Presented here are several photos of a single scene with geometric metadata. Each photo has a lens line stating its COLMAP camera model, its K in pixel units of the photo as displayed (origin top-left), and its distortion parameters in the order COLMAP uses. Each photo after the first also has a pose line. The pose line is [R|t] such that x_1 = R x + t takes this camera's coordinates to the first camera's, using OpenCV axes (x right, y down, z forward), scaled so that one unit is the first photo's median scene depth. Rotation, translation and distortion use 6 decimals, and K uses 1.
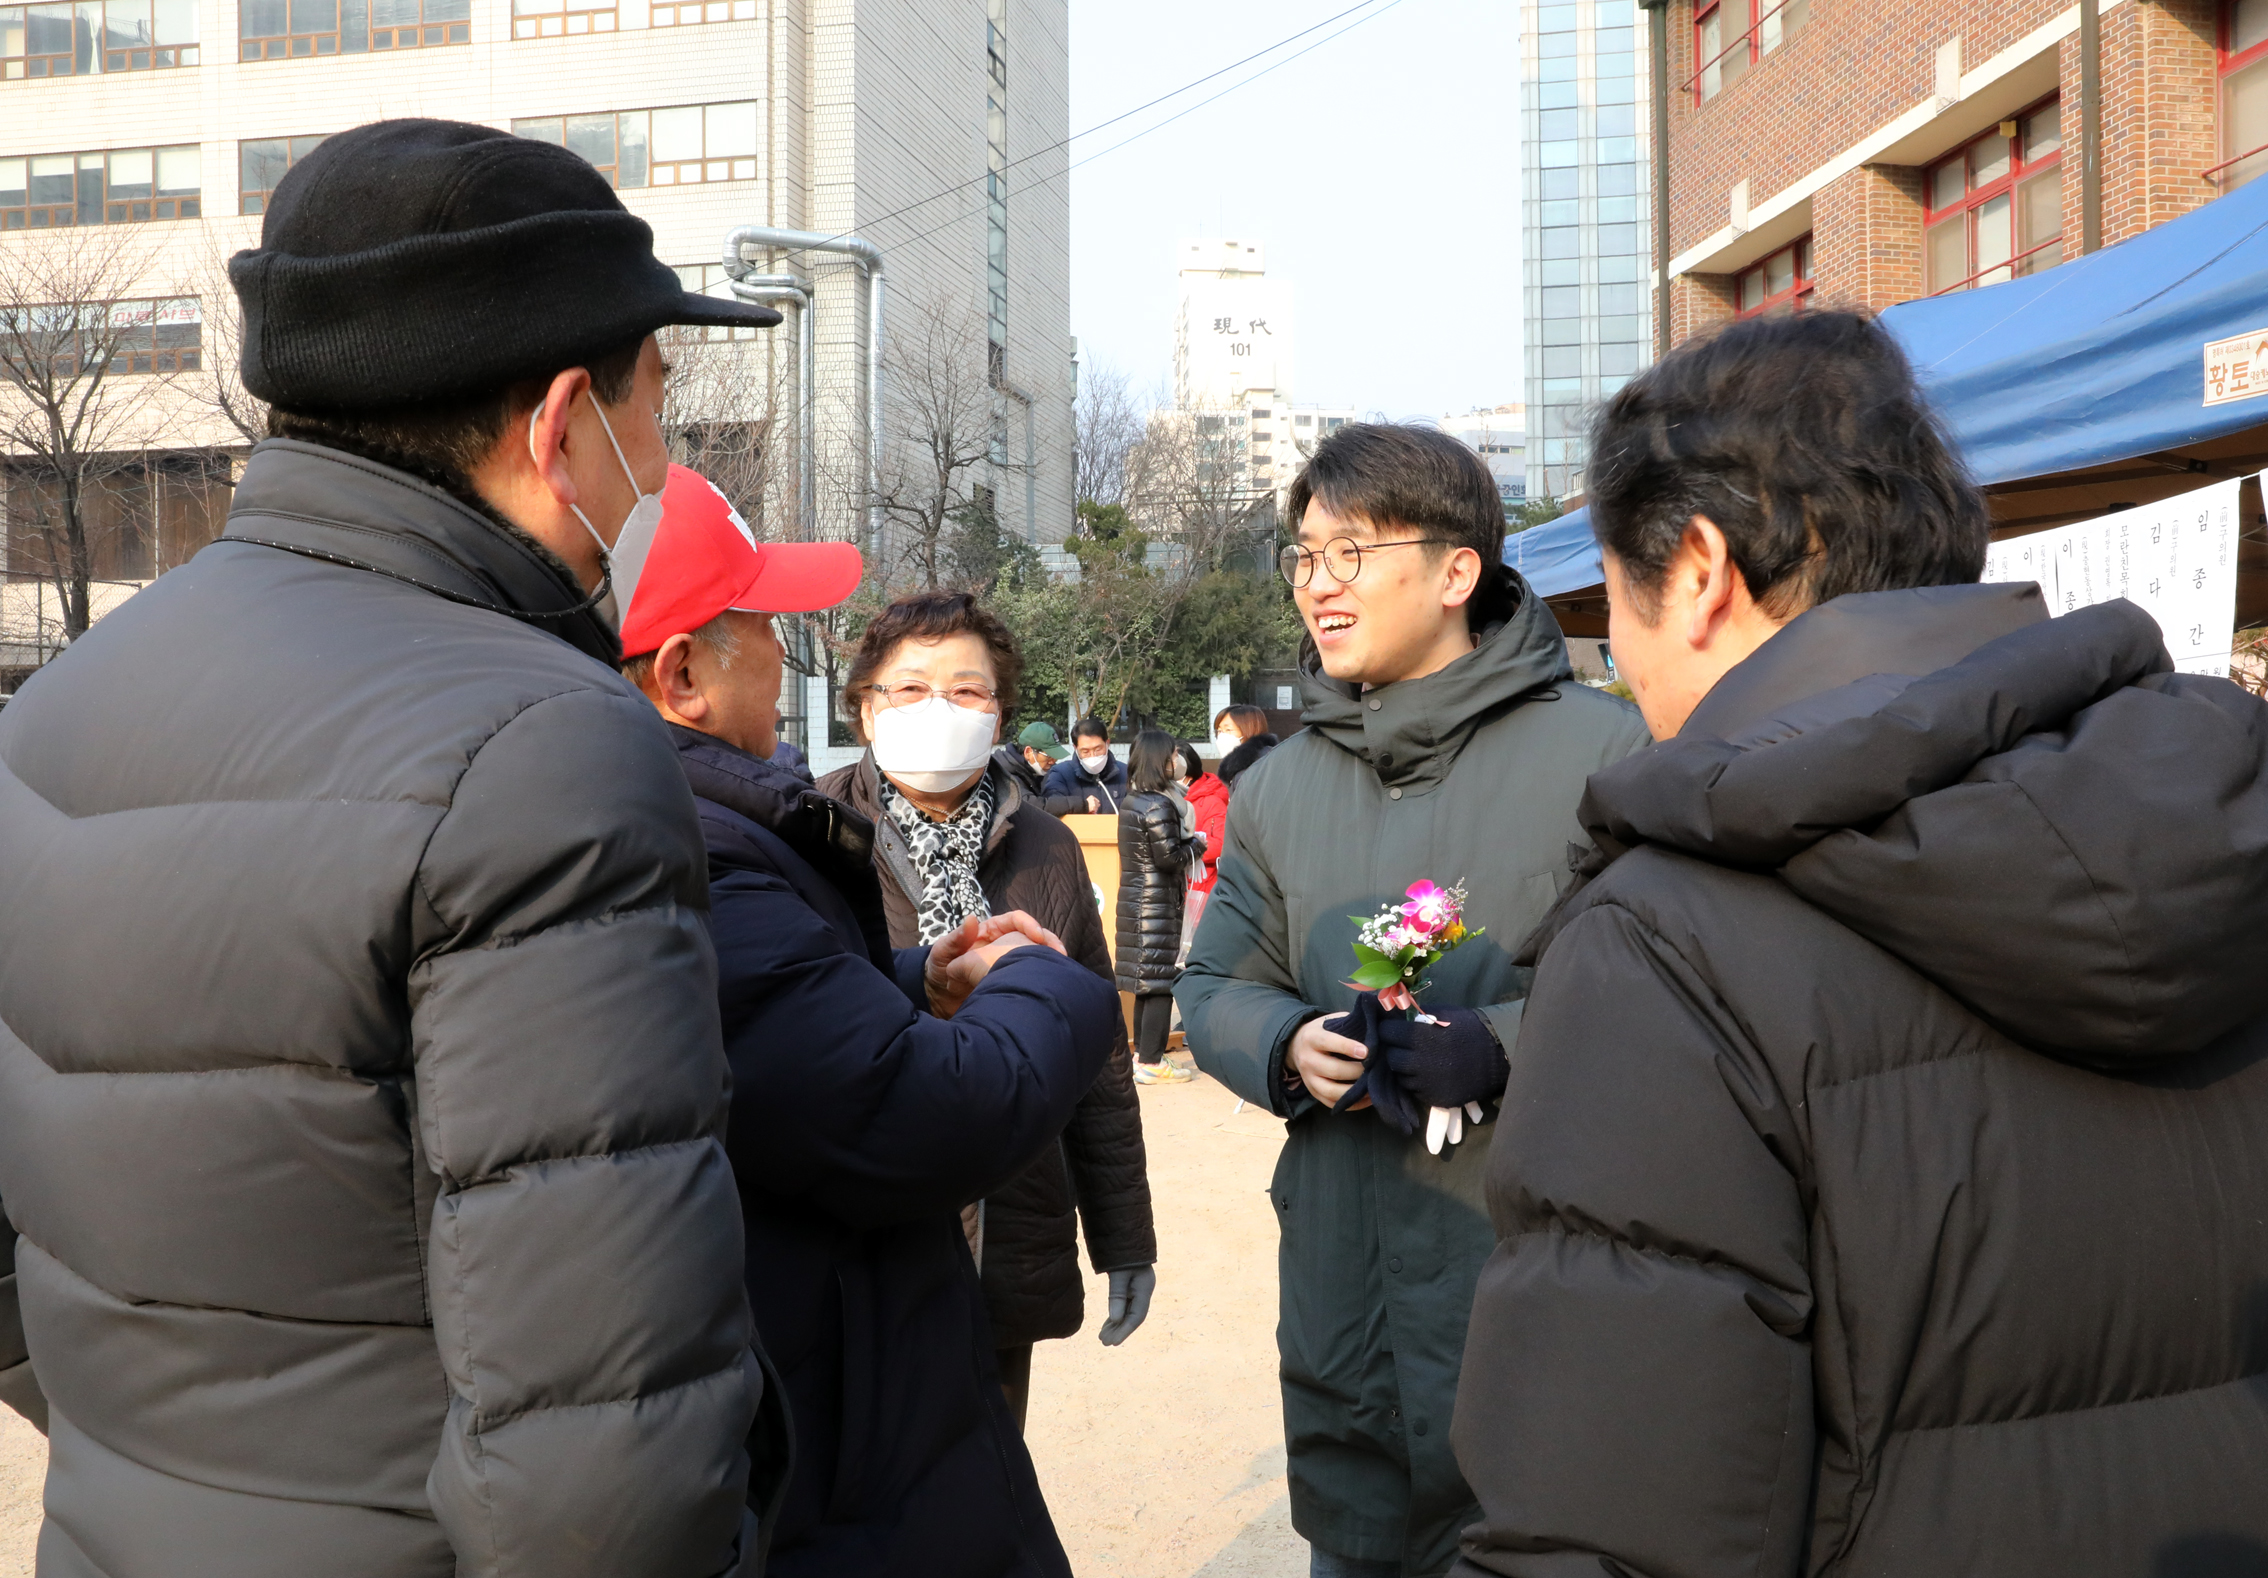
lens RADIAL K [[2103.8, 0, 1130.4], [0, 2103.8, 771.8], [0, 0, 1]] dist [-0.056455, 0.033593]
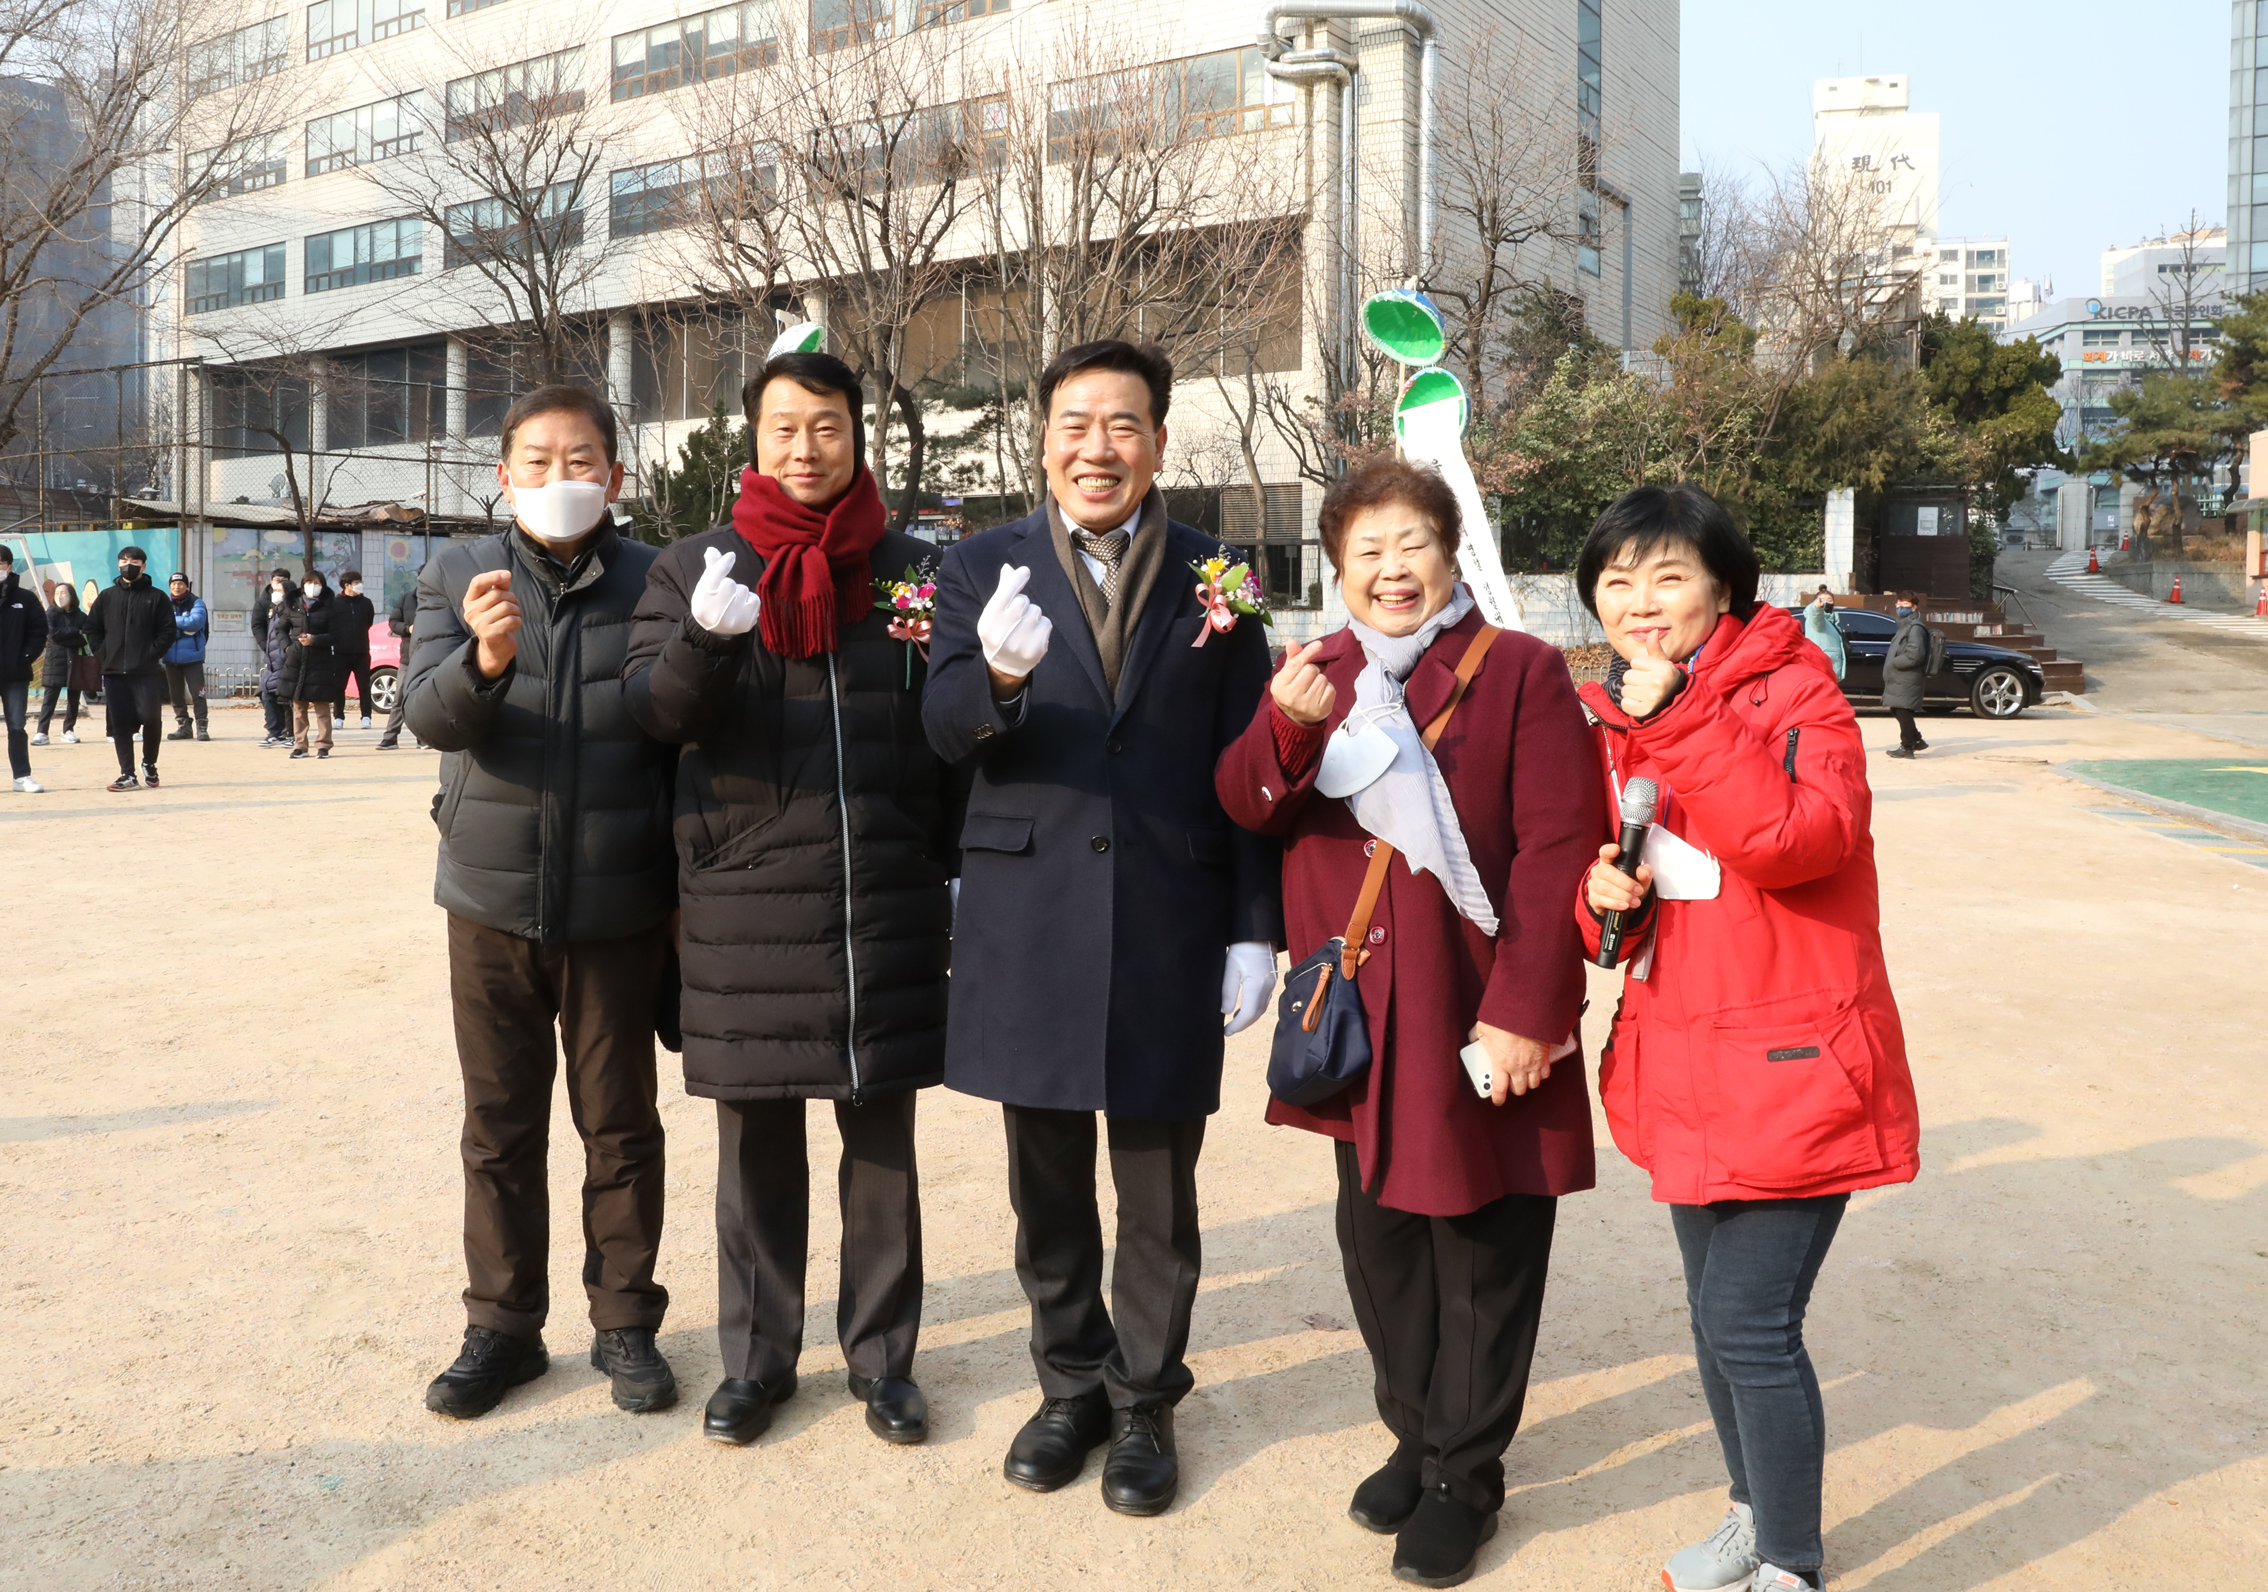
lens RADIAL K [[1784.8, 0, 1028.5], [0, 1784.8, 680.0], [0, 0, 1]] dist [-0.096075, 0.068142]
pose [[0.922337, 0.027172, -0.385429, 0.015261], [-0.012126, 0.999068, 0.041414, 0.001932], [0.386195, -0.033524, 0.921808, 0.250398]]
